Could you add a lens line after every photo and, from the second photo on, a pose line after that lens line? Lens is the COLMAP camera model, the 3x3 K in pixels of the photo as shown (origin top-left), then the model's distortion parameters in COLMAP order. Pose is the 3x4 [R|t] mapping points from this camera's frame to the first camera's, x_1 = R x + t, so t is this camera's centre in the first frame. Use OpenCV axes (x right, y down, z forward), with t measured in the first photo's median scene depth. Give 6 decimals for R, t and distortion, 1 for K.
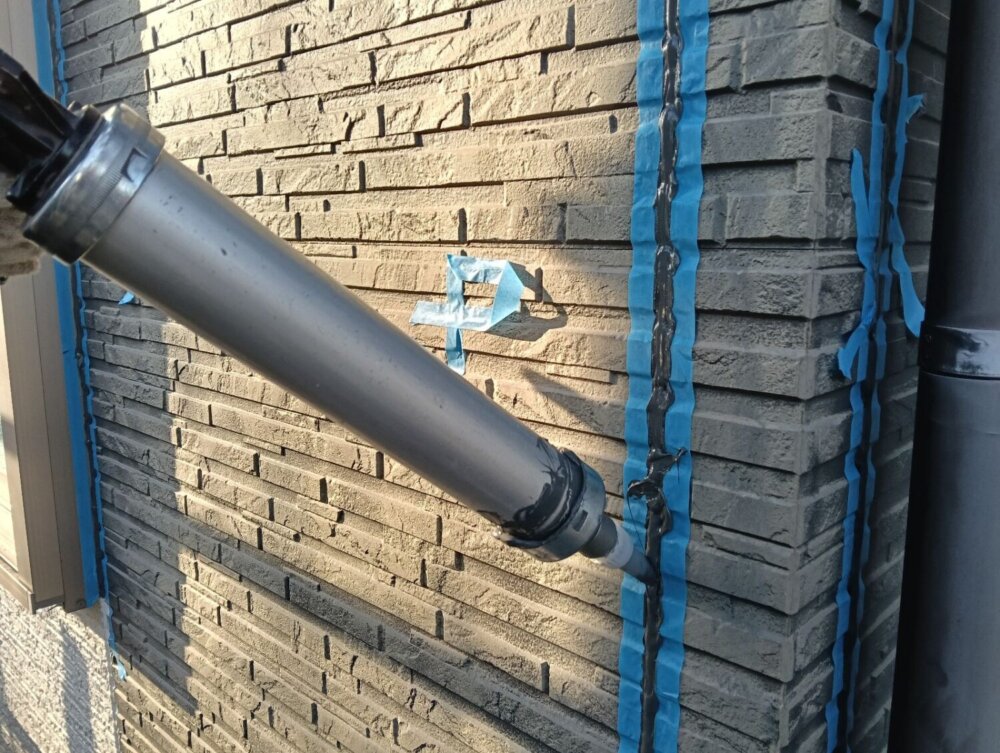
lens RADIAL K [[844.5, 0, 497.7], [0, 844.5, 369.2], [0, 0, 1]] dist [0.065451, -0.158736]
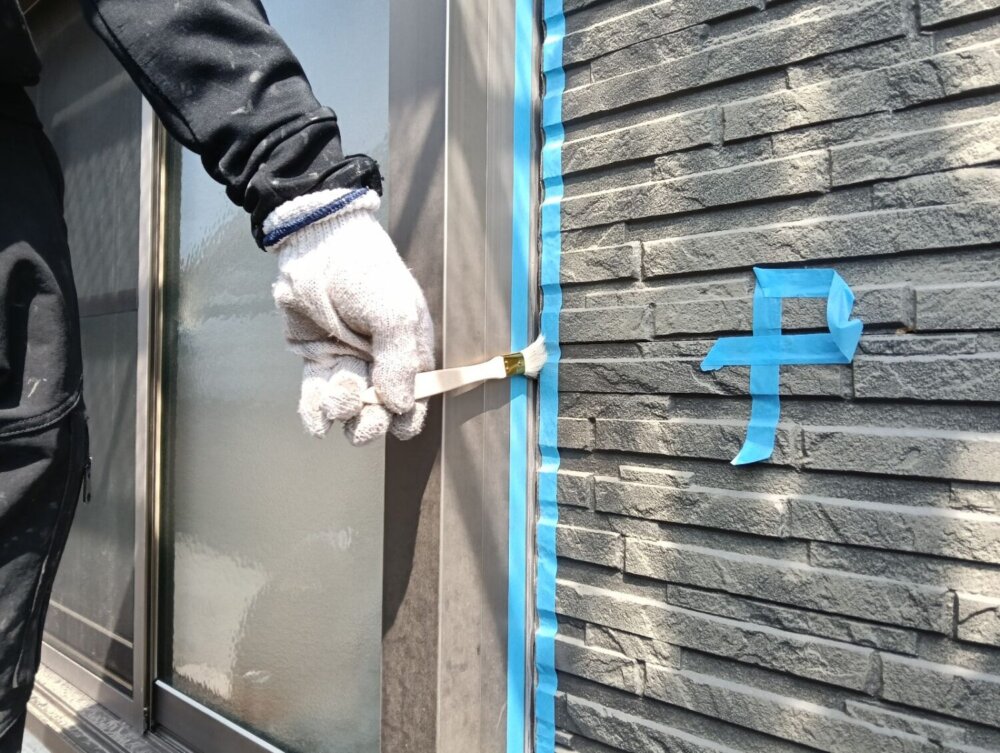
lens RADIAL K [[844.5, 0, 497.9], [0, 844.5, 366.0], [0, 0, 1]] dist [0.065451, -0.158736]
pose [[0.999838, 0.017555, 0.004022, -0.844038], [-0.016506, 0.982550, -0.185267, -0.055384], [-0.007204, 0.185171, 0.982680, 0.720260]]
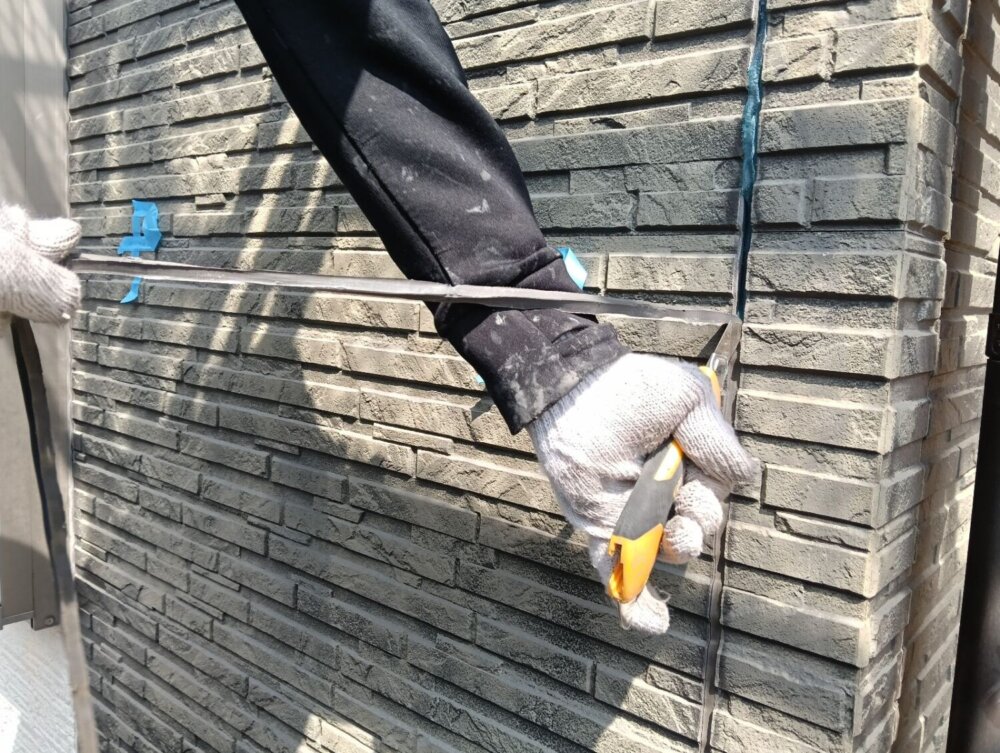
lens RADIAL K [[844.5, 0, 504.8], [0, 844.5, 365.8], [0, 0, 1]] dist [0.065451, -0.158736]
pose [[0.997037, 0.039984, 0.065709, -0.100934], [-0.035563, 0.997111, -0.067122, 0.064312], [-0.068203, 0.064586, 0.995579, 0.014127]]
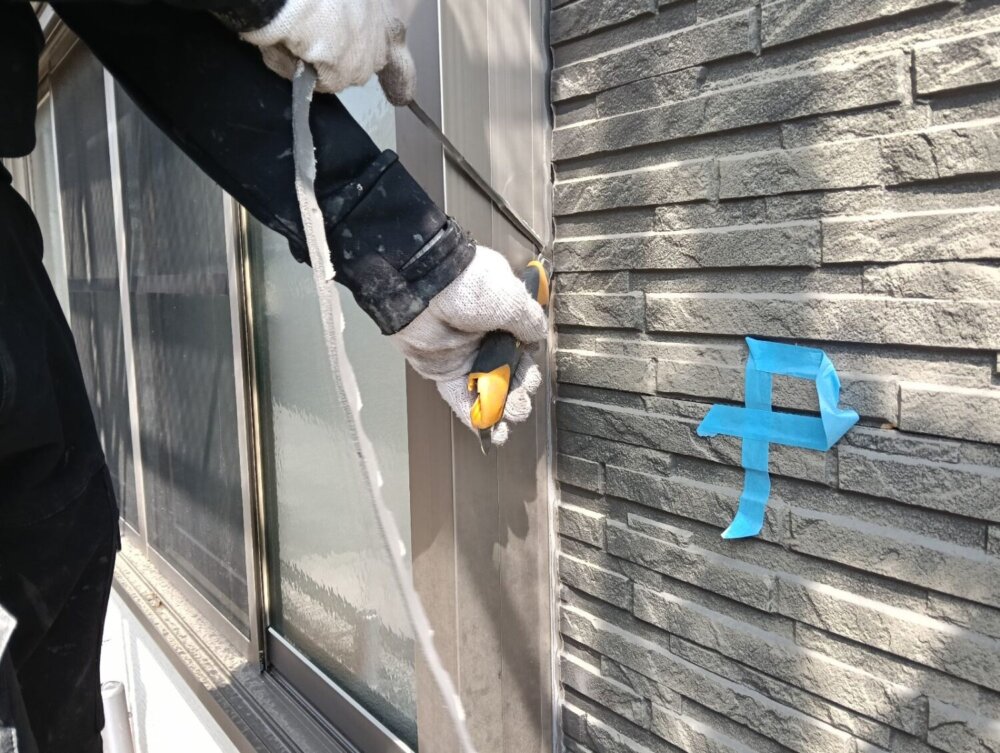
lens RADIAL K [[844.5, 0, 494.3], [0, 844.5, 373.6], [0, 0, 1]] dist [0.065451, -0.158736]
pose [[0.985503, 0.003999, -0.169612, -0.709564], [-0.011116, 0.999096, -0.041034, -0.215614], [0.169294, 0.042325, 0.984656, 0.698840]]
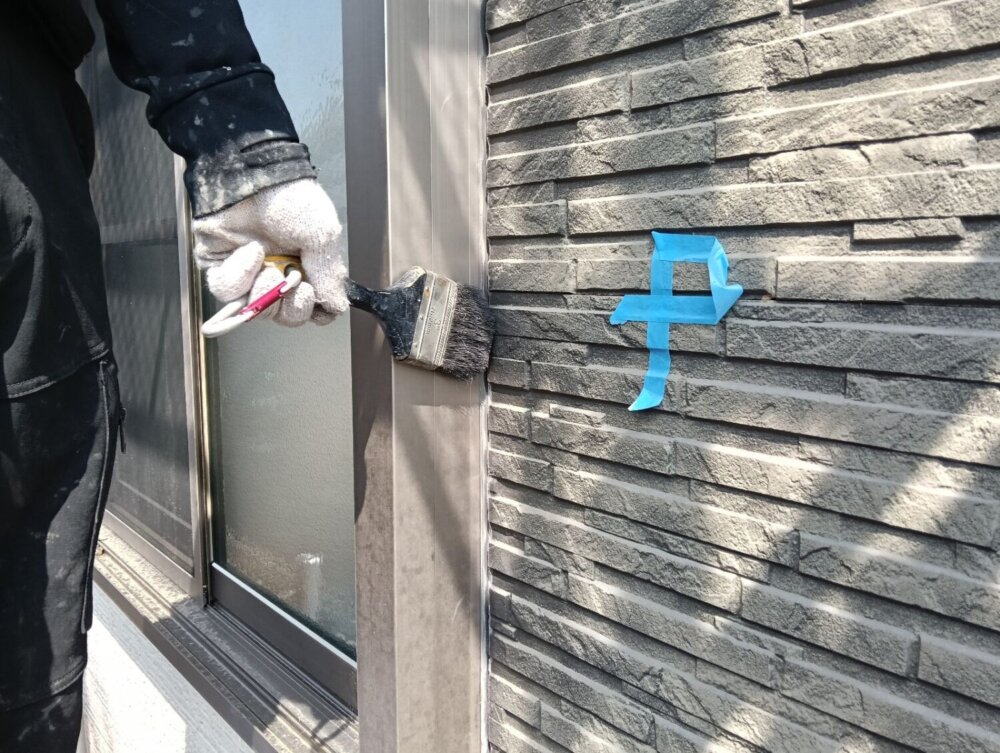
lens RADIAL K [[844.5, 0, 487.5], [0, 844.5, 372.0], [0, 0, 1]] dist [0.065451, -0.158736]
pose [[0.993348, 0.018428, -0.113670, -0.684594], [-0.023030, 0.998962, -0.039308, -0.111247], [0.112827, 0.041665, 0.992741, 0.623655]]
